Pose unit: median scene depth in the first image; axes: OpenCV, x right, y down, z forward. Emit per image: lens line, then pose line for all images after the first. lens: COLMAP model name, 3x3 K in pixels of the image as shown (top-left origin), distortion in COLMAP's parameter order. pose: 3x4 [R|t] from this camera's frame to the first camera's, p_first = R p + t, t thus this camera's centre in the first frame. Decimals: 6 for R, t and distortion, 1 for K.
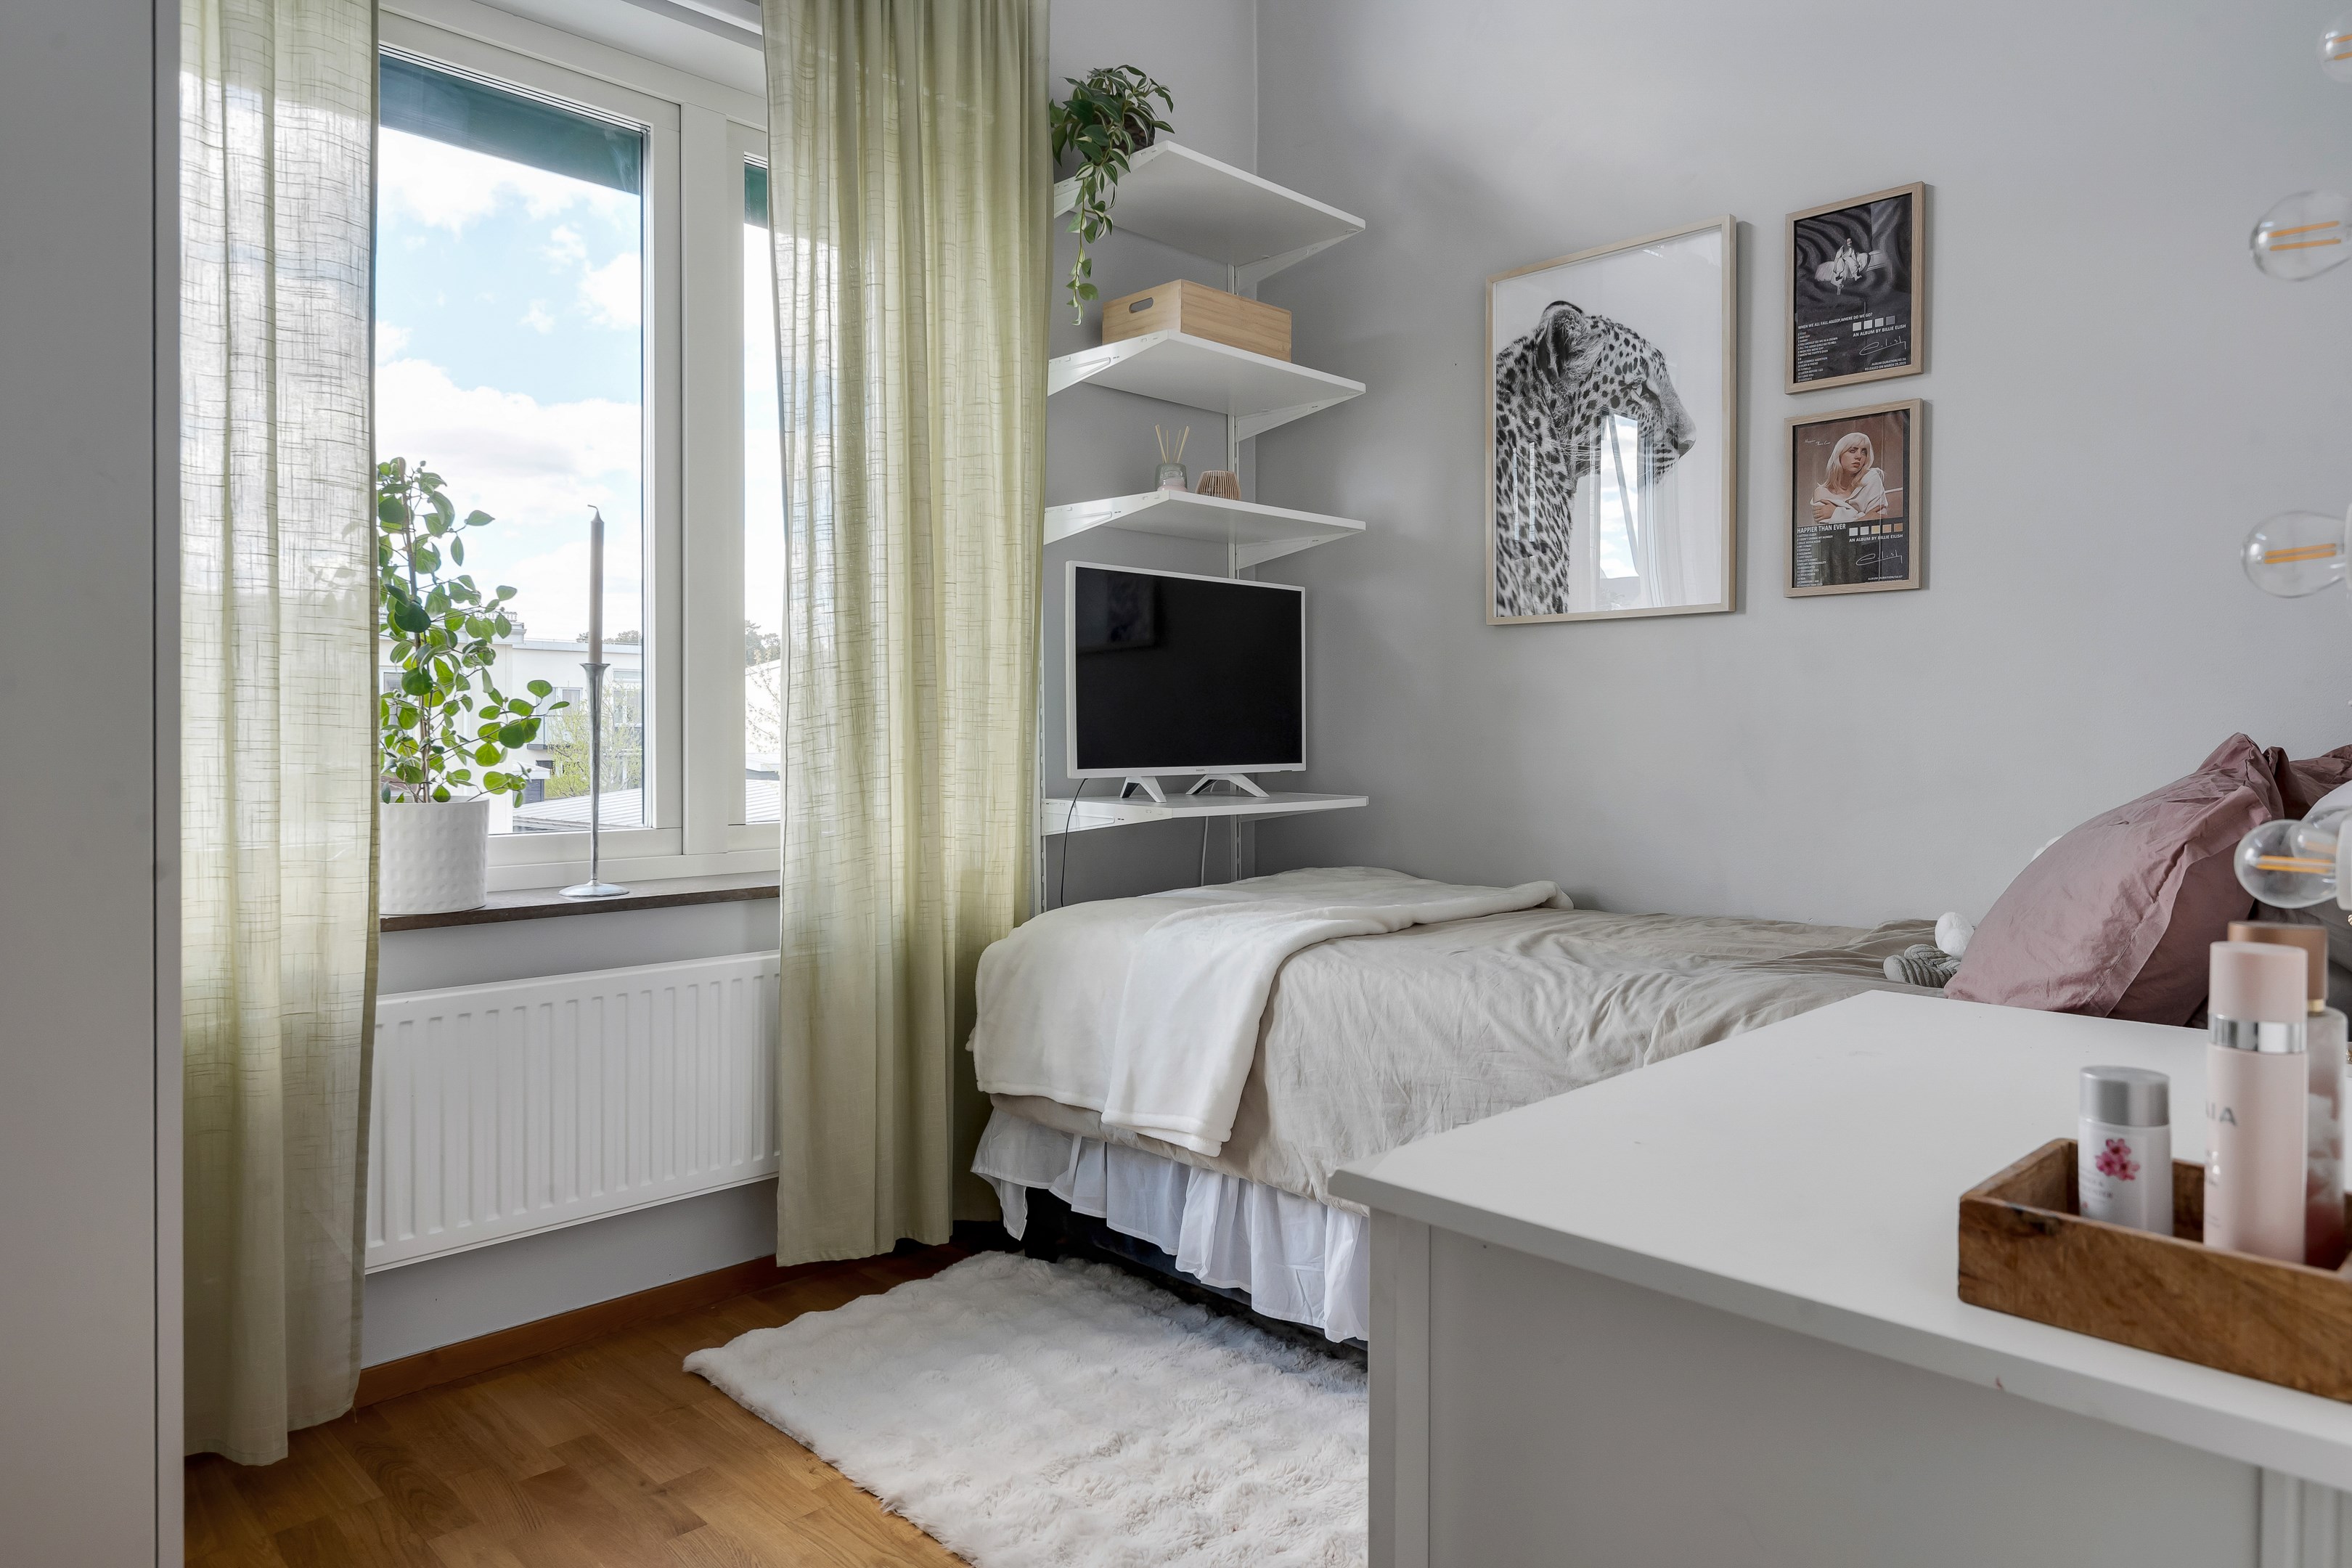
lens RADIAL K [[1495.2, 0, 1183.9], [0, 1495.2, 741.0], [0, 0, 1]] dist [0.002408, -0.000815]
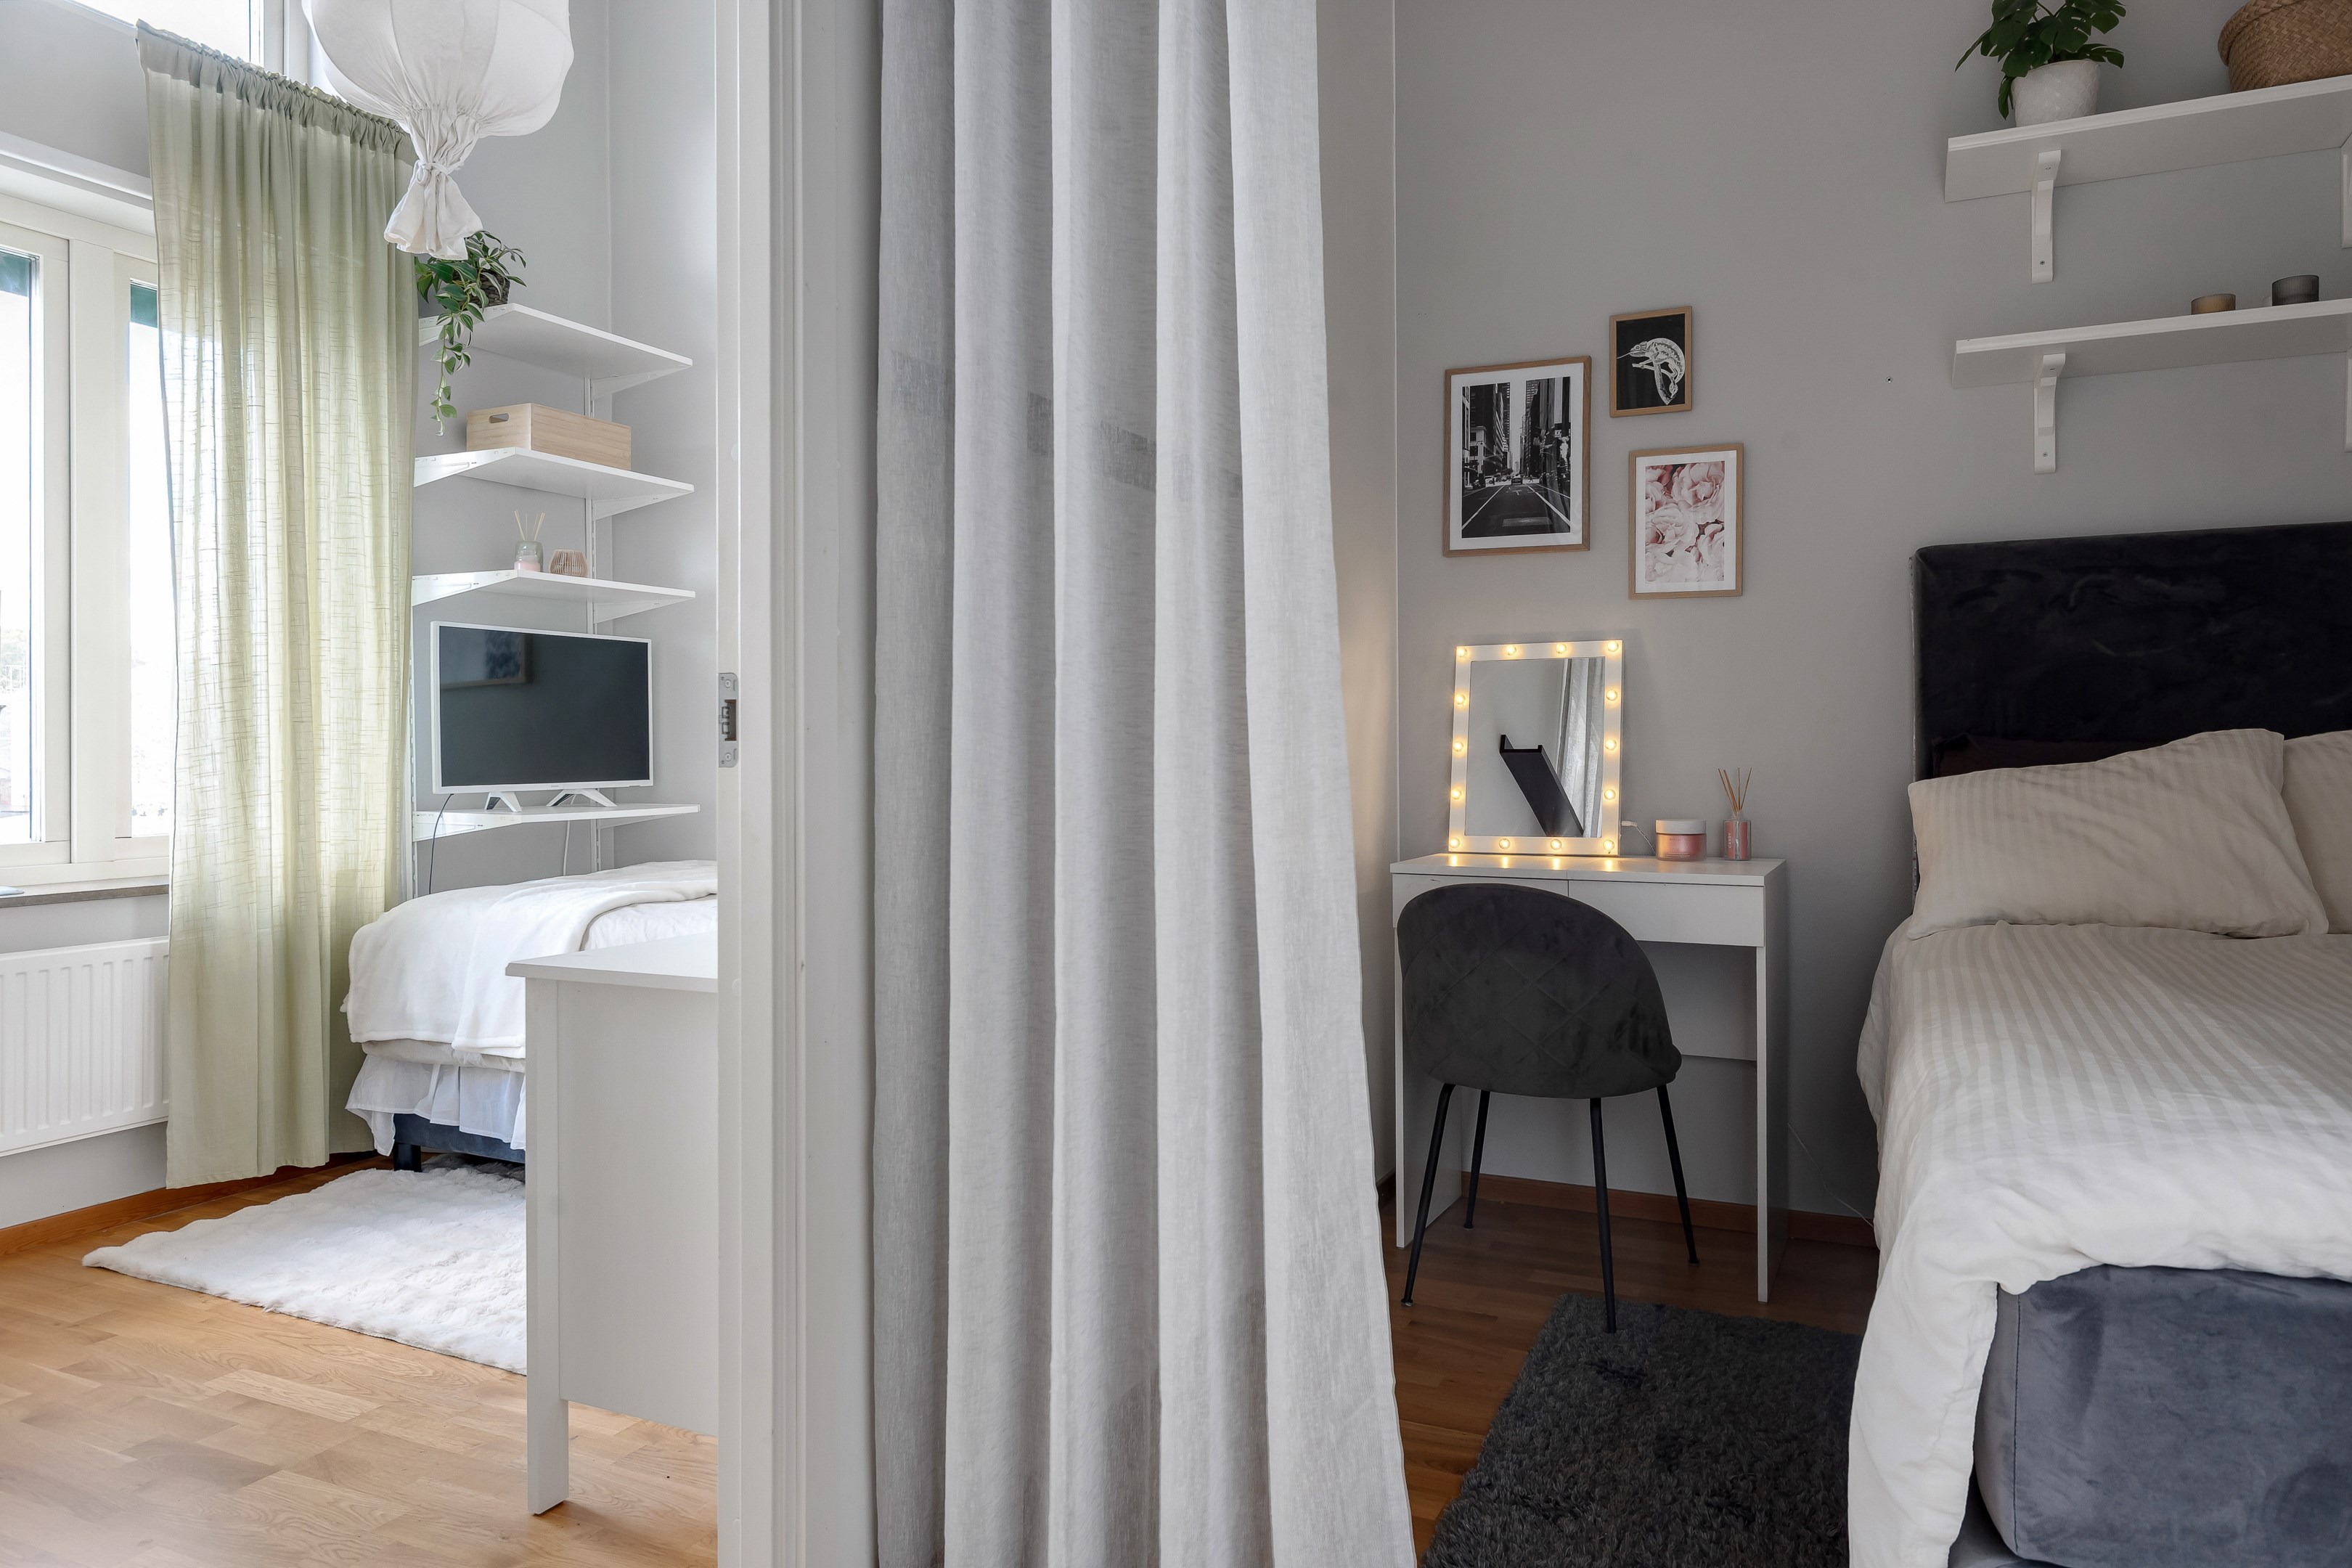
lens RADIAL K [[1495.2, 0, 1183.9], [0, 1495.2, 741.0], [0, 0, 1]] dist [0.002408, -0.000815]
pose [[0.938360, -0.004476, 0.345631, 0.087194], [0.008963, 0.999895, -0.011383, 0.000497], [-0.345544, 0.013779, 0.938301, -0.434524]]
